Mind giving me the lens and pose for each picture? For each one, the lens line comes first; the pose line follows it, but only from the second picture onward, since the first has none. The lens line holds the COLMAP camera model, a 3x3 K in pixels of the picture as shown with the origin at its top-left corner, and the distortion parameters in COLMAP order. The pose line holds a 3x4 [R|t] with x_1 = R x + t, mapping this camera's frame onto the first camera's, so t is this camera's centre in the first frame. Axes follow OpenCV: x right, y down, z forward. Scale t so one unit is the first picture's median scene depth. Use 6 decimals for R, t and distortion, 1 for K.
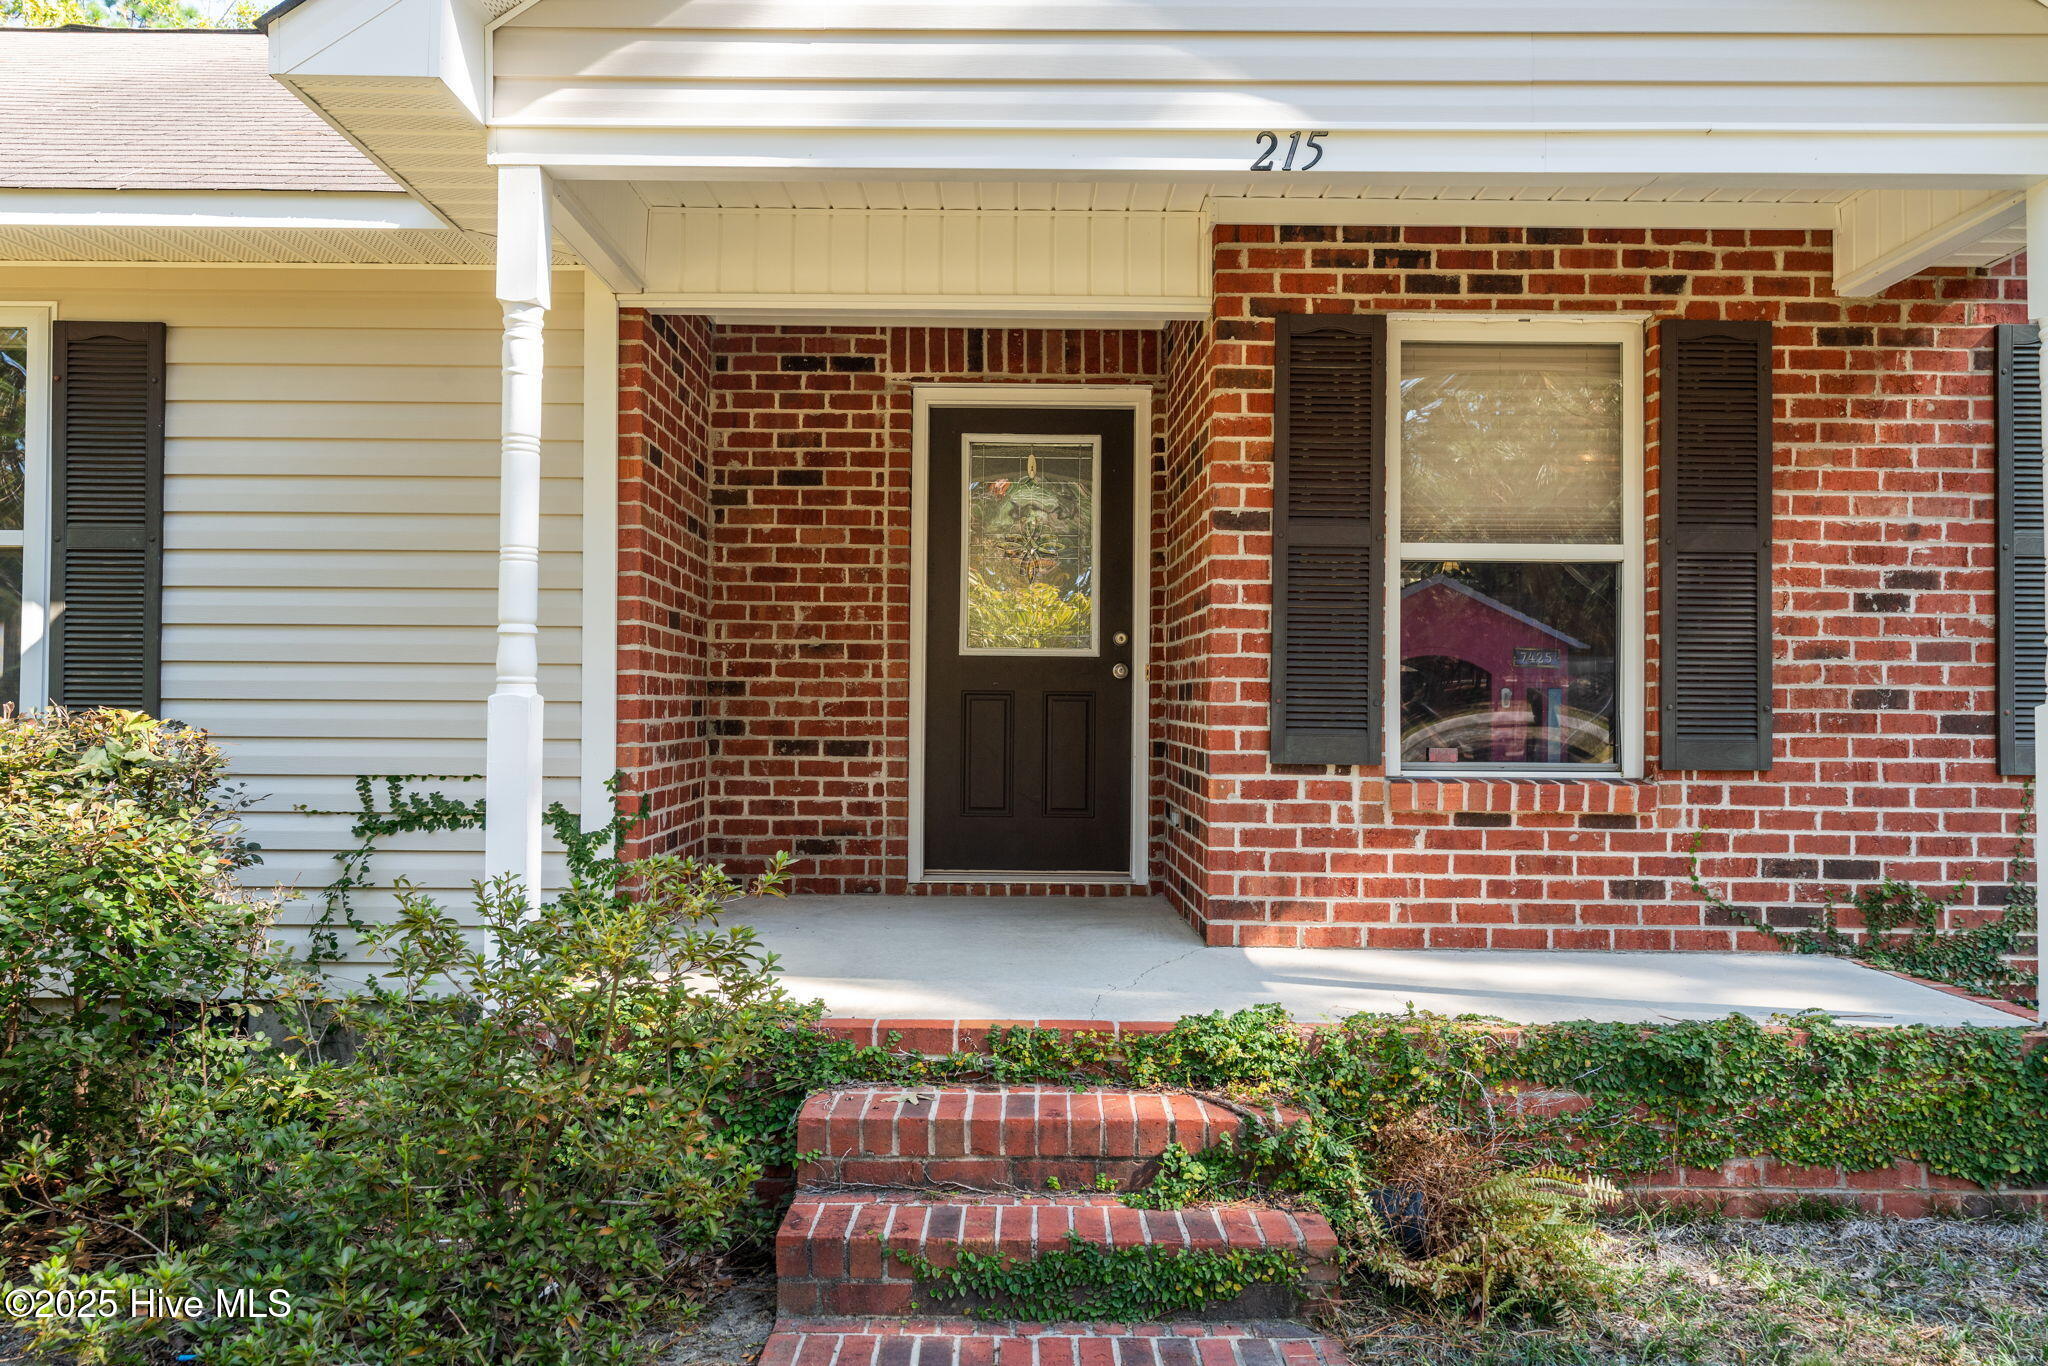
lens RADIAL K [[1419.8, 0, 1020.0], [0, 1419.8, 683.1], [0, 0, 1]] dist [-0.002846, 0.001733]
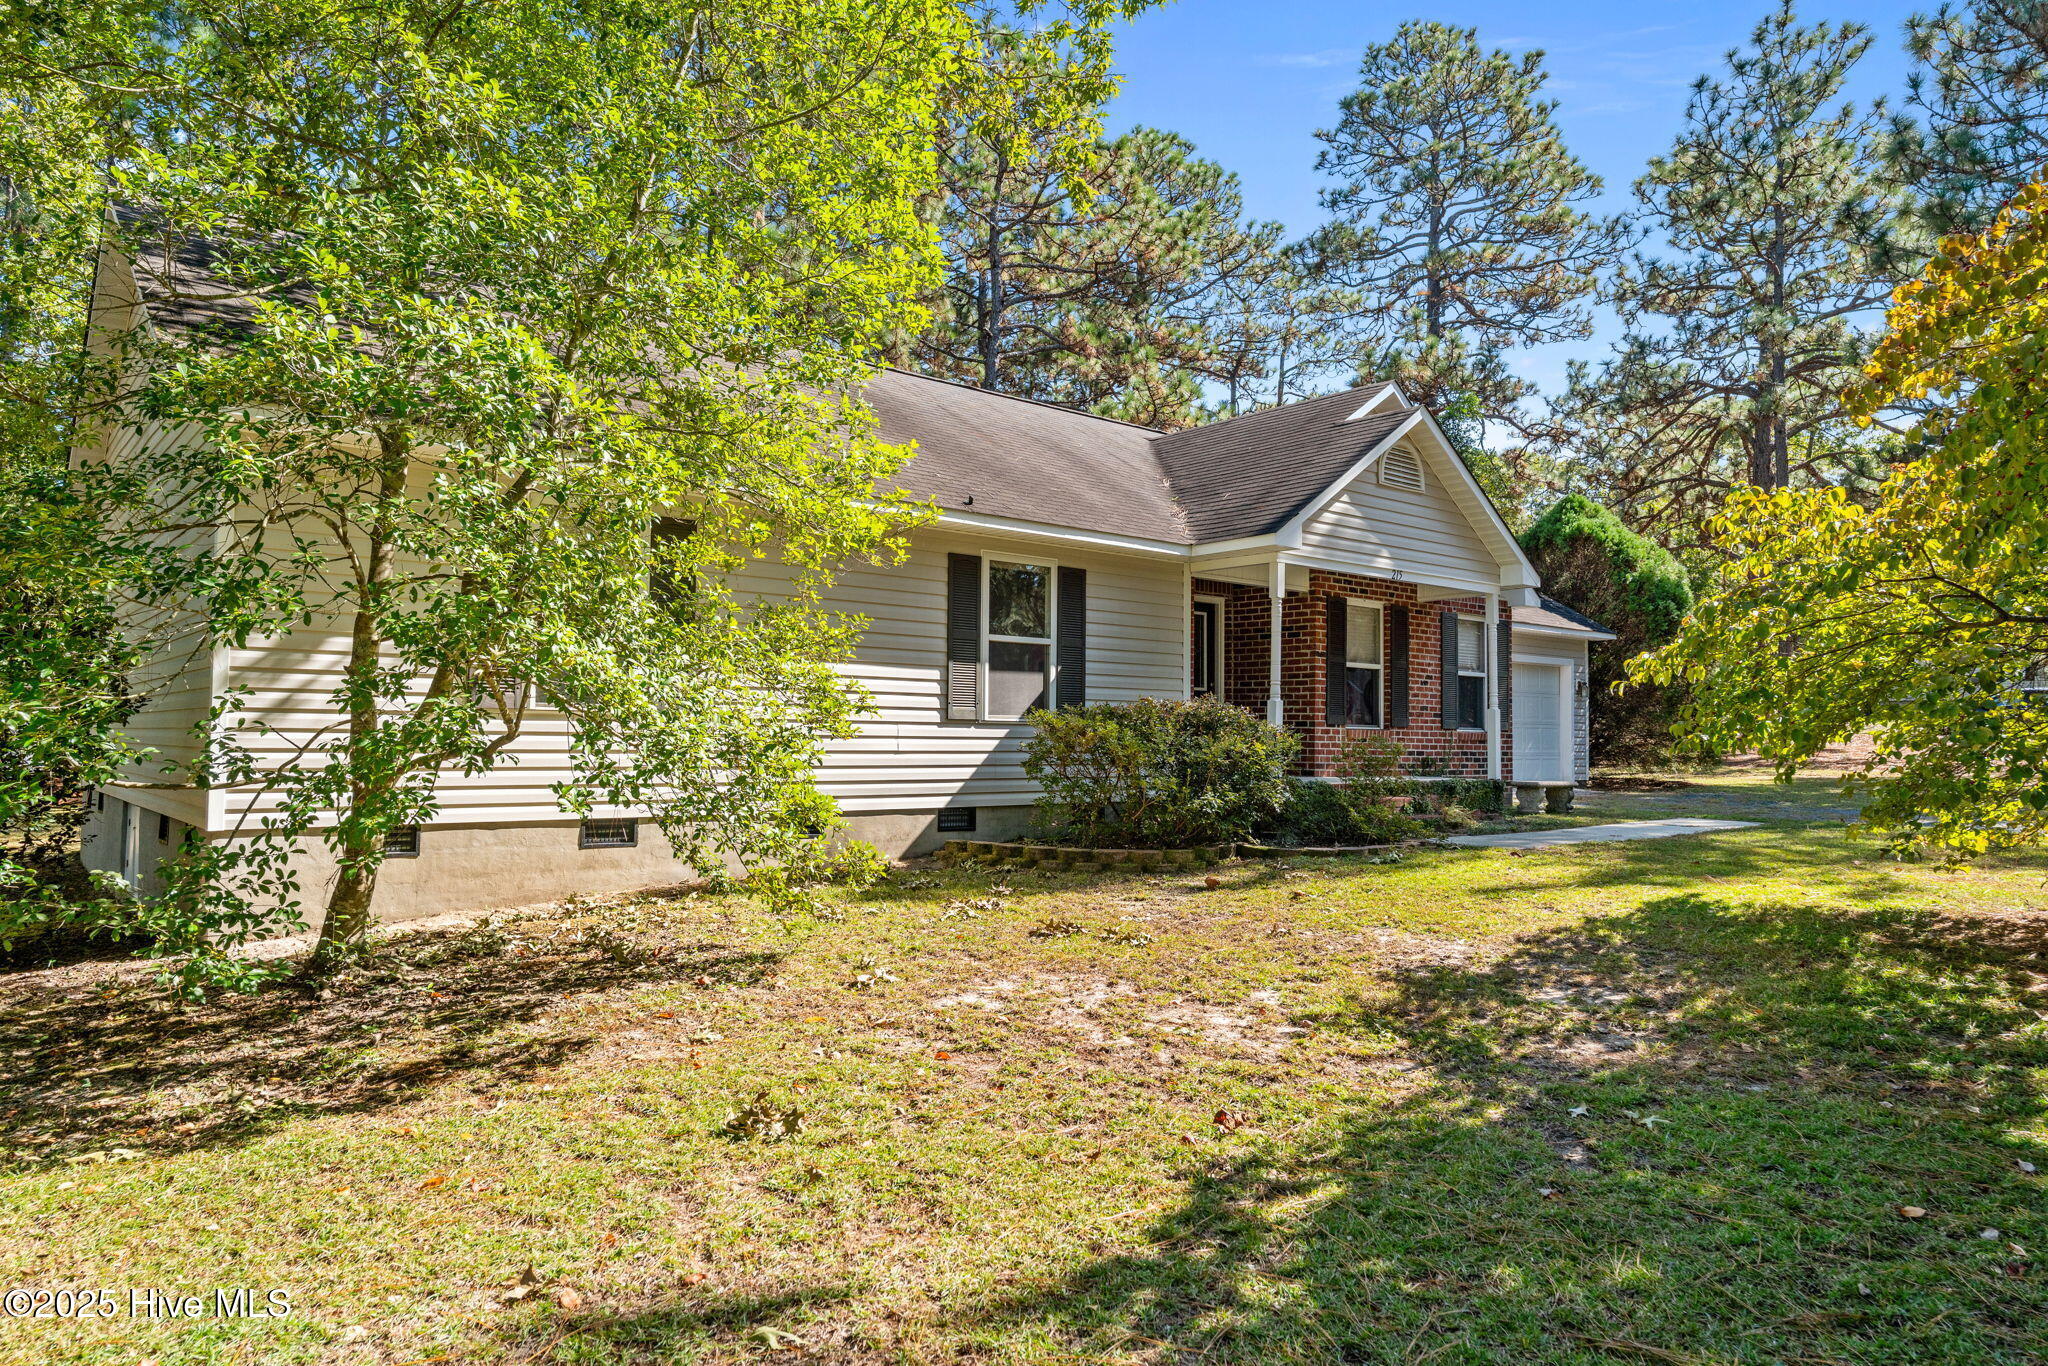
lens RADIAL K [[1419.8, 0, 1020.0], [0, 1419.8, 683.1], [0, 0, 1]] dist [-0.002846, 0.001733]
pose [[0.740962, 0.026856, 0.671010, -2.714287], [-0.010398, 0.999539, -0.028523, 0.062491], [-0.671466, 0.014158, 0.740900, -1.074373]]
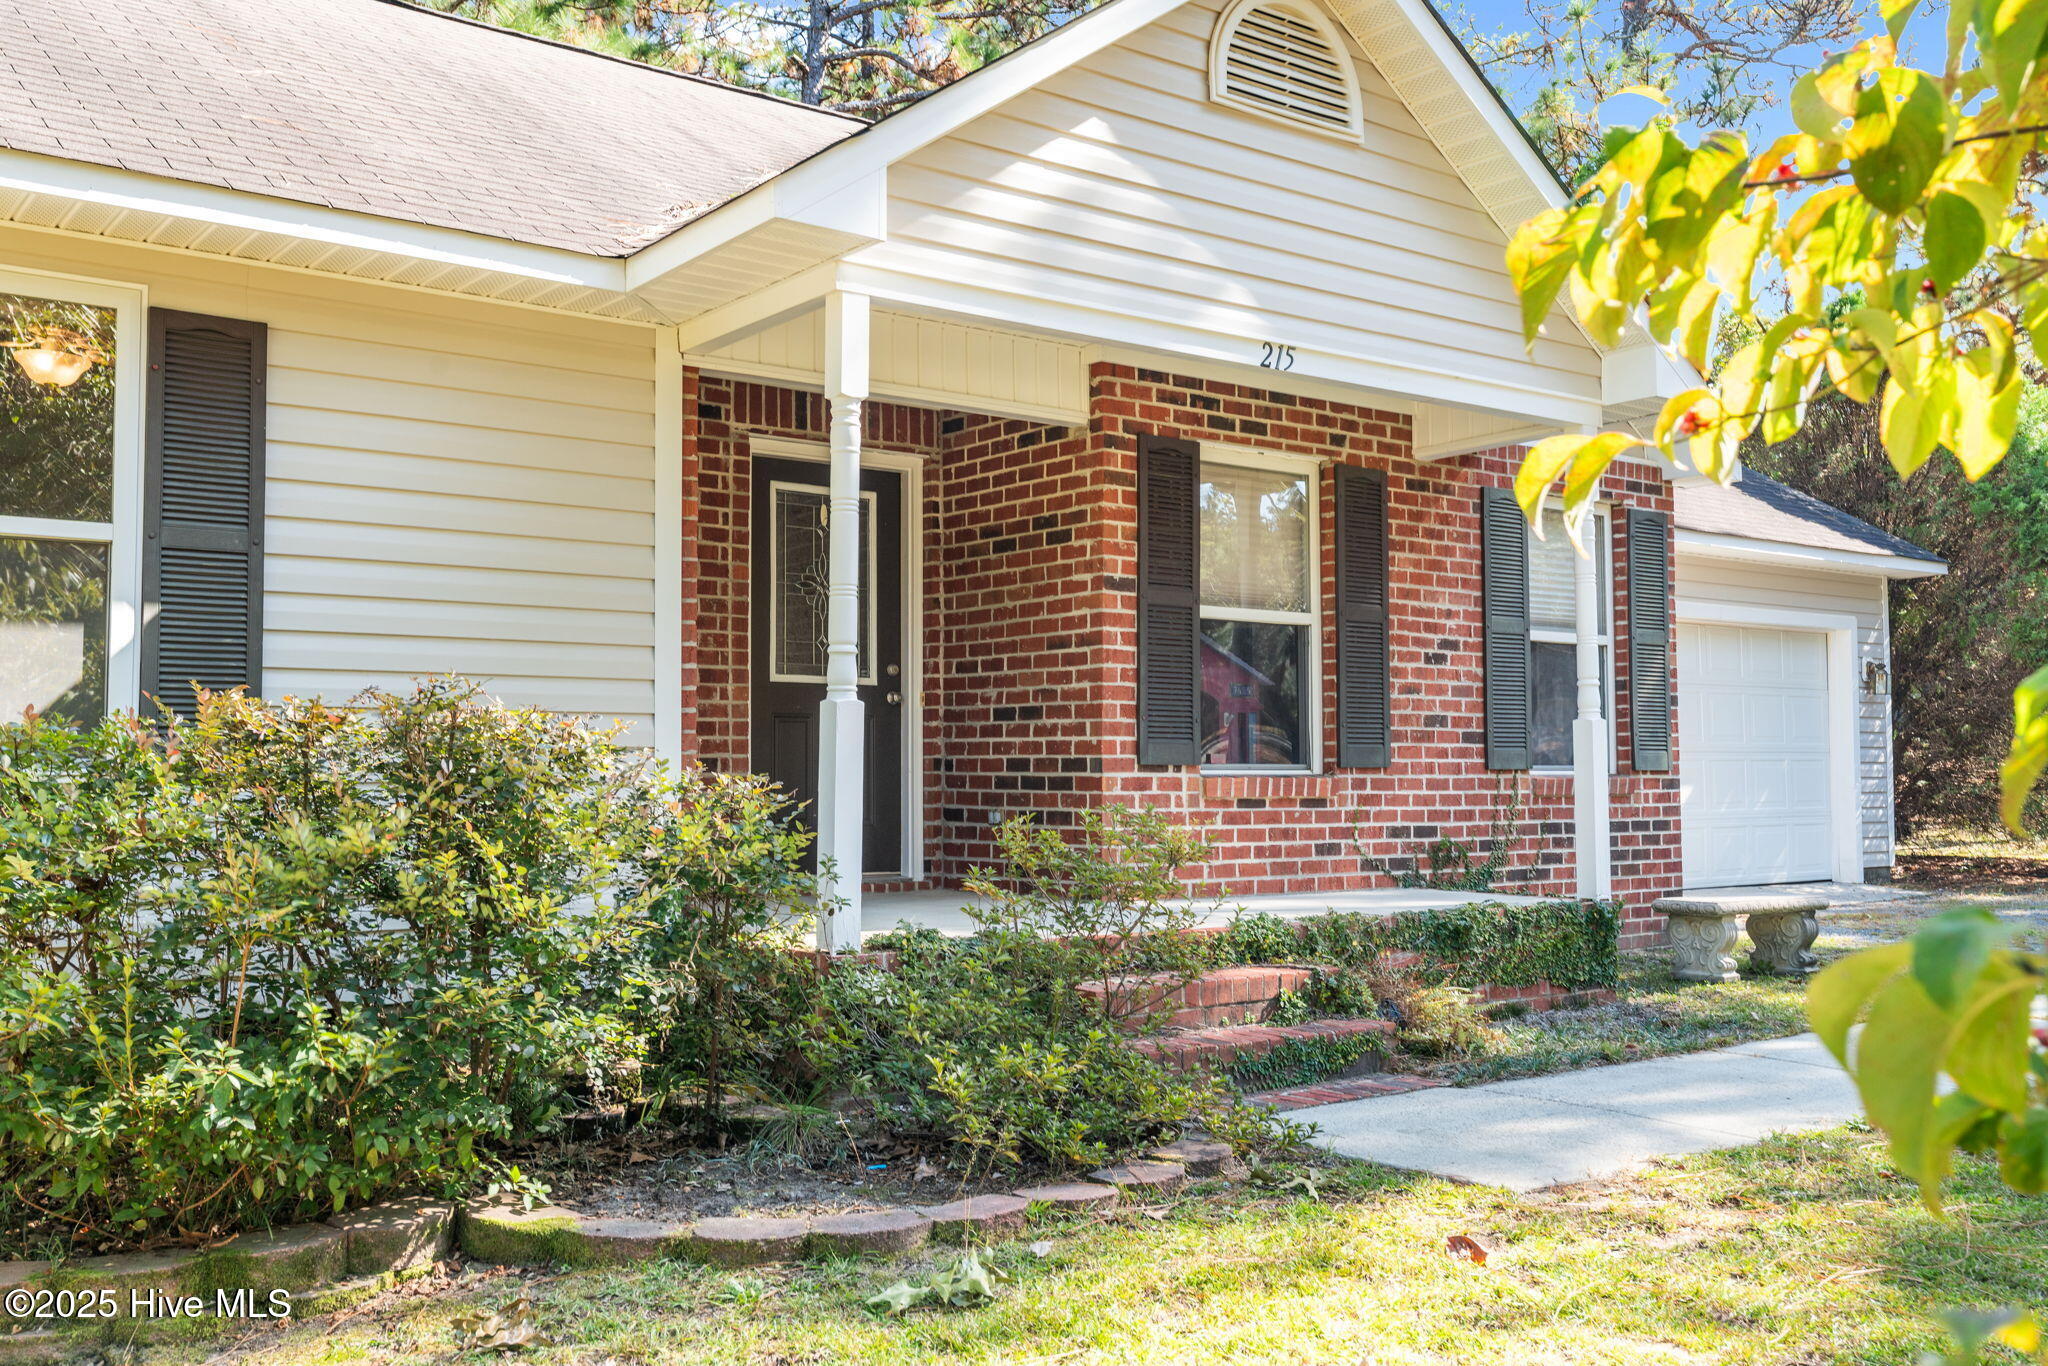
lens RADIAL K [[1898.3, 0, 976.9], [0, 1898.3, 681.1], [0, 0, 1]] dist [-0.003490, -0.006092]
pose [[0.799930, 0.022042, 0.599688, -1.027636], [-0.001531, 0.999397, -0.034692, 0.040134], [-0.600091, 0.026833, 0.799481, -0.352314]]
